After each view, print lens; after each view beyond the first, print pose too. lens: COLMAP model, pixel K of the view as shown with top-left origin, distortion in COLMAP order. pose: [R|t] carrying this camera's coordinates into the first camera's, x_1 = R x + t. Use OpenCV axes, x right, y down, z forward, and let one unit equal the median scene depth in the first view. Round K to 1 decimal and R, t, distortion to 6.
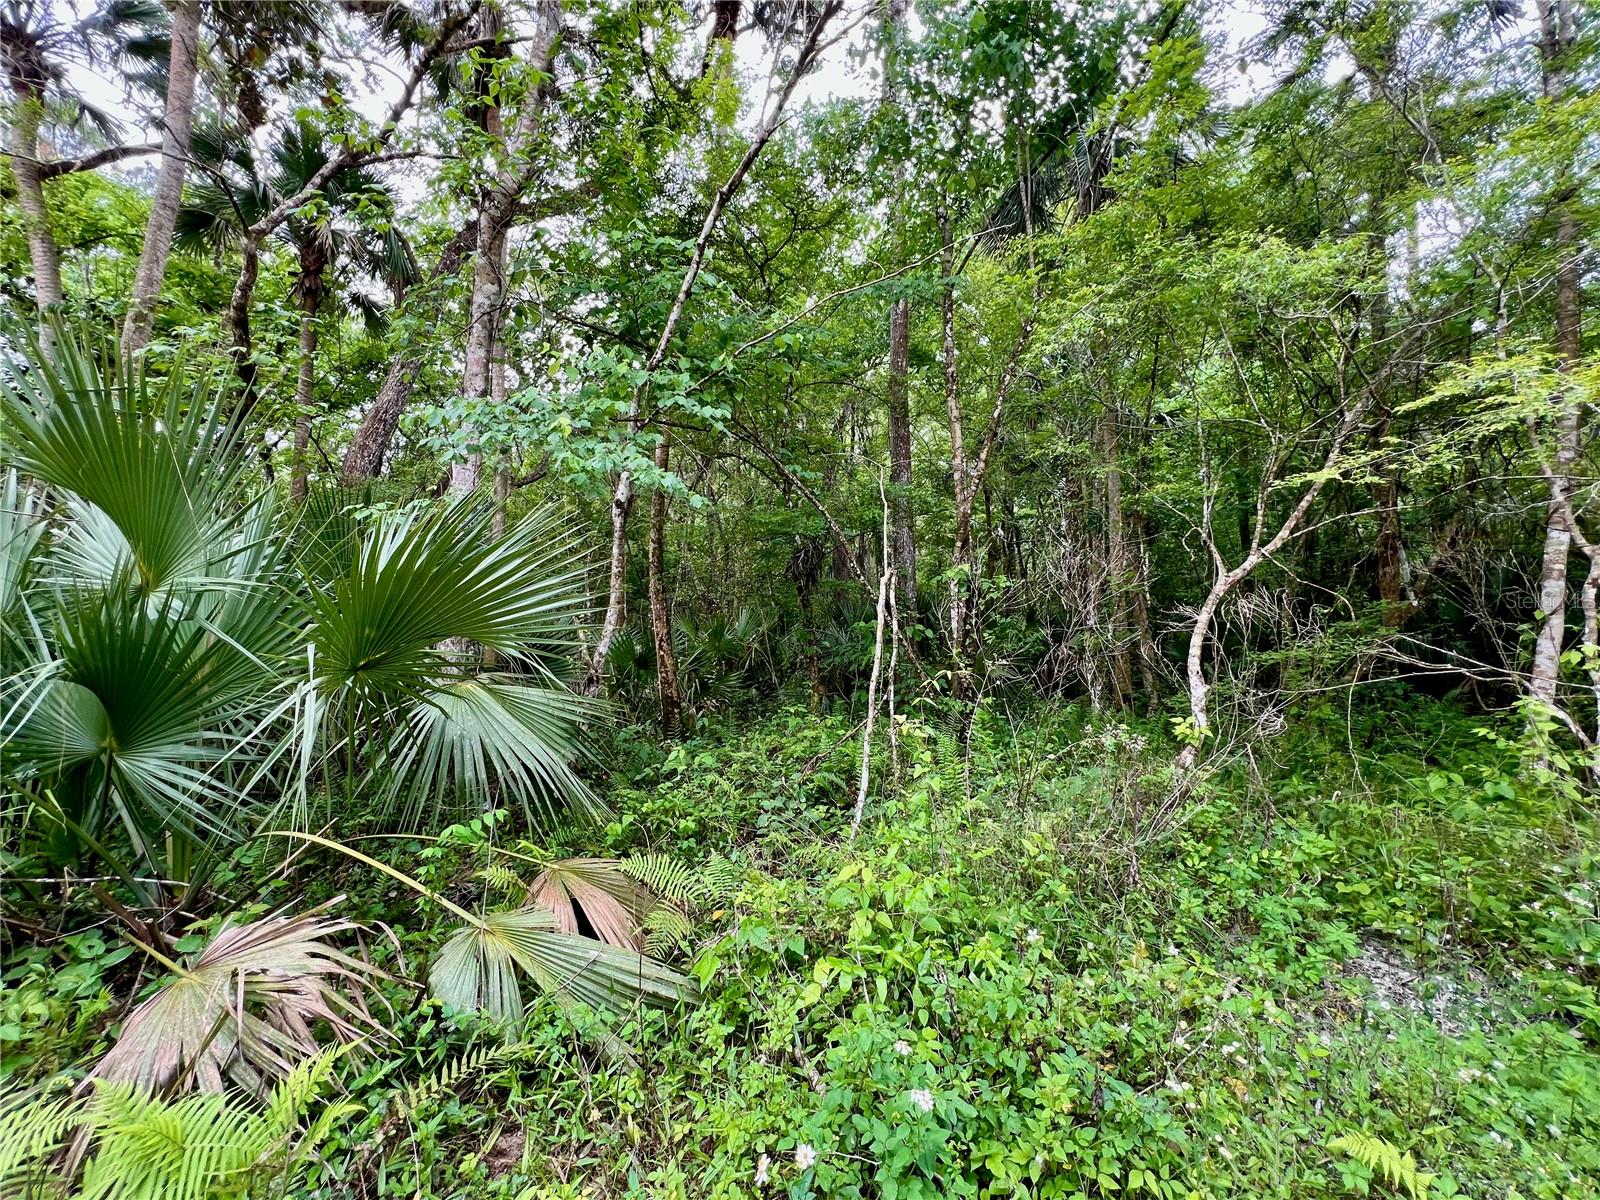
lens RADIAL K [[640.6, 0, 800.0], [0, 640.6, 600.0], [0, 0, 1]] dist [0.000959, 0.000400]
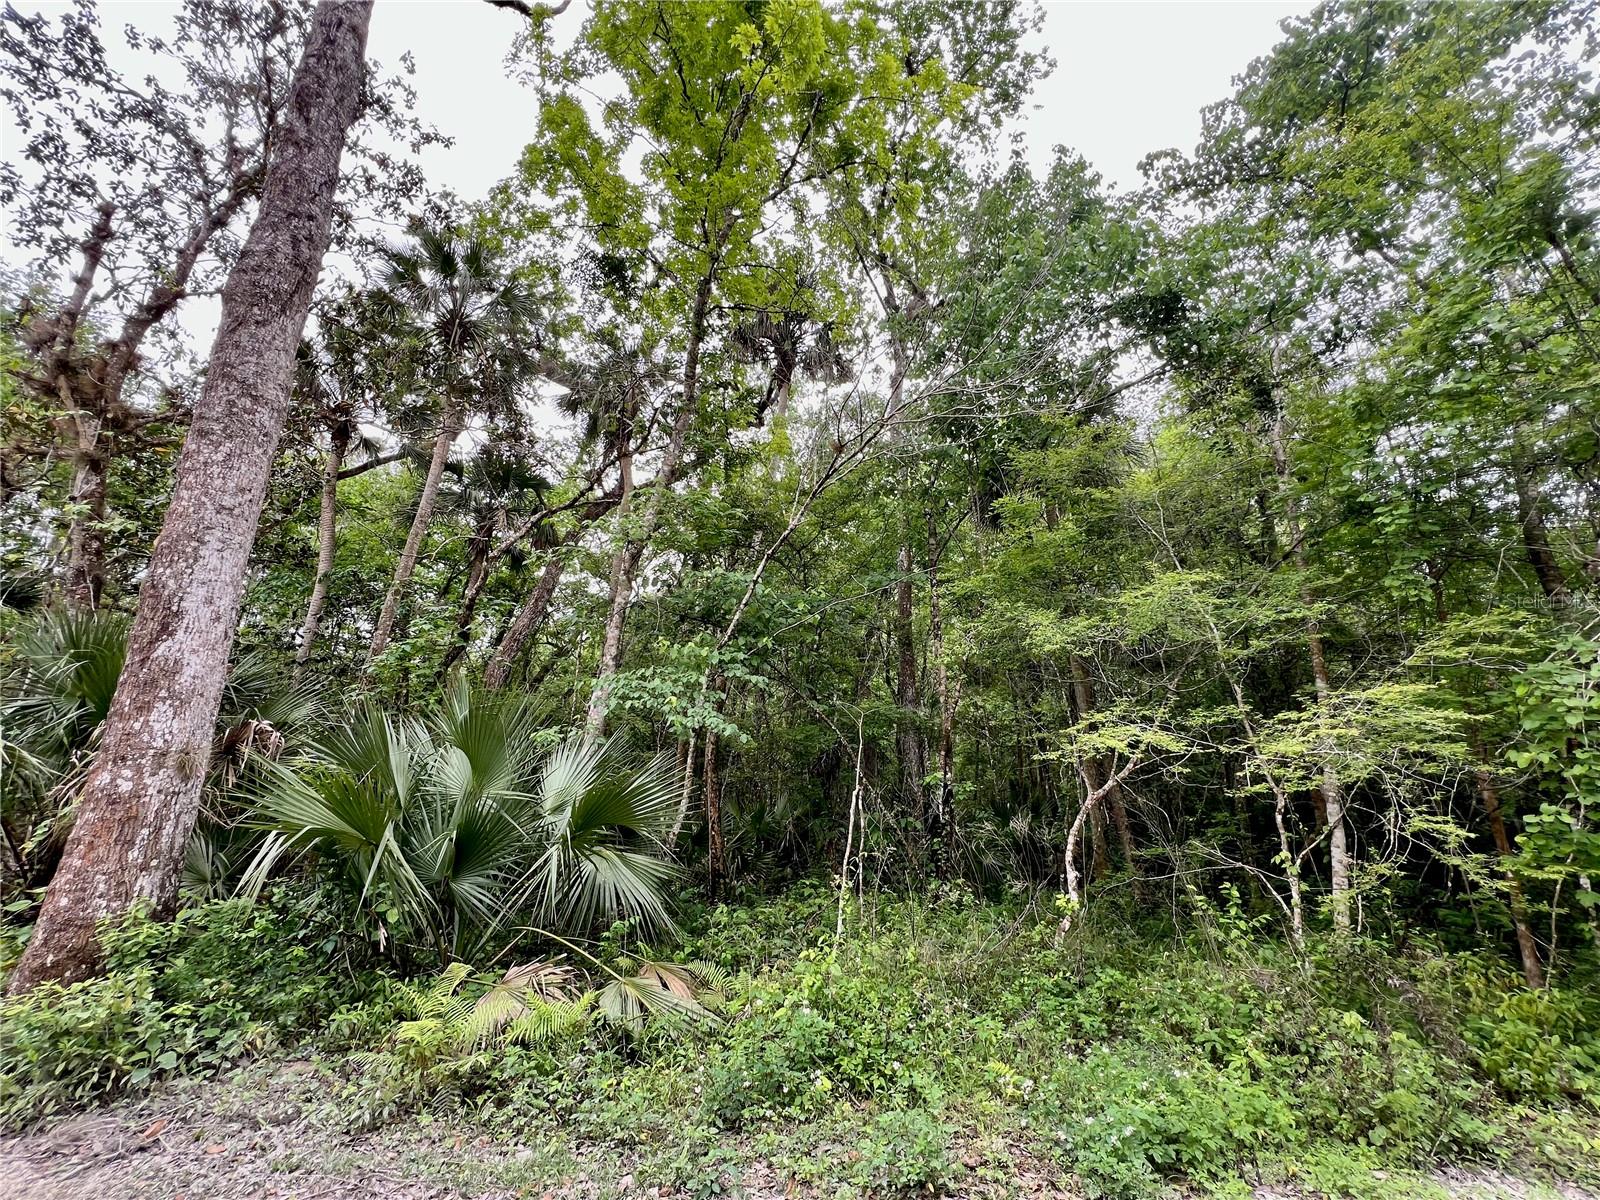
lens RADIAL K [[640.6, 0, 800.0], [0, 640.6, 600.0], [0, 0, 1]] dist [0.000959, 0.000400]
pose [[0.996630, 0.008093, -0.081624, 0.103876], [-0.029369, 0.964354, -0.262981, -0.061364], [0.076586, 0.264493, 0.961342, -0.606798]]
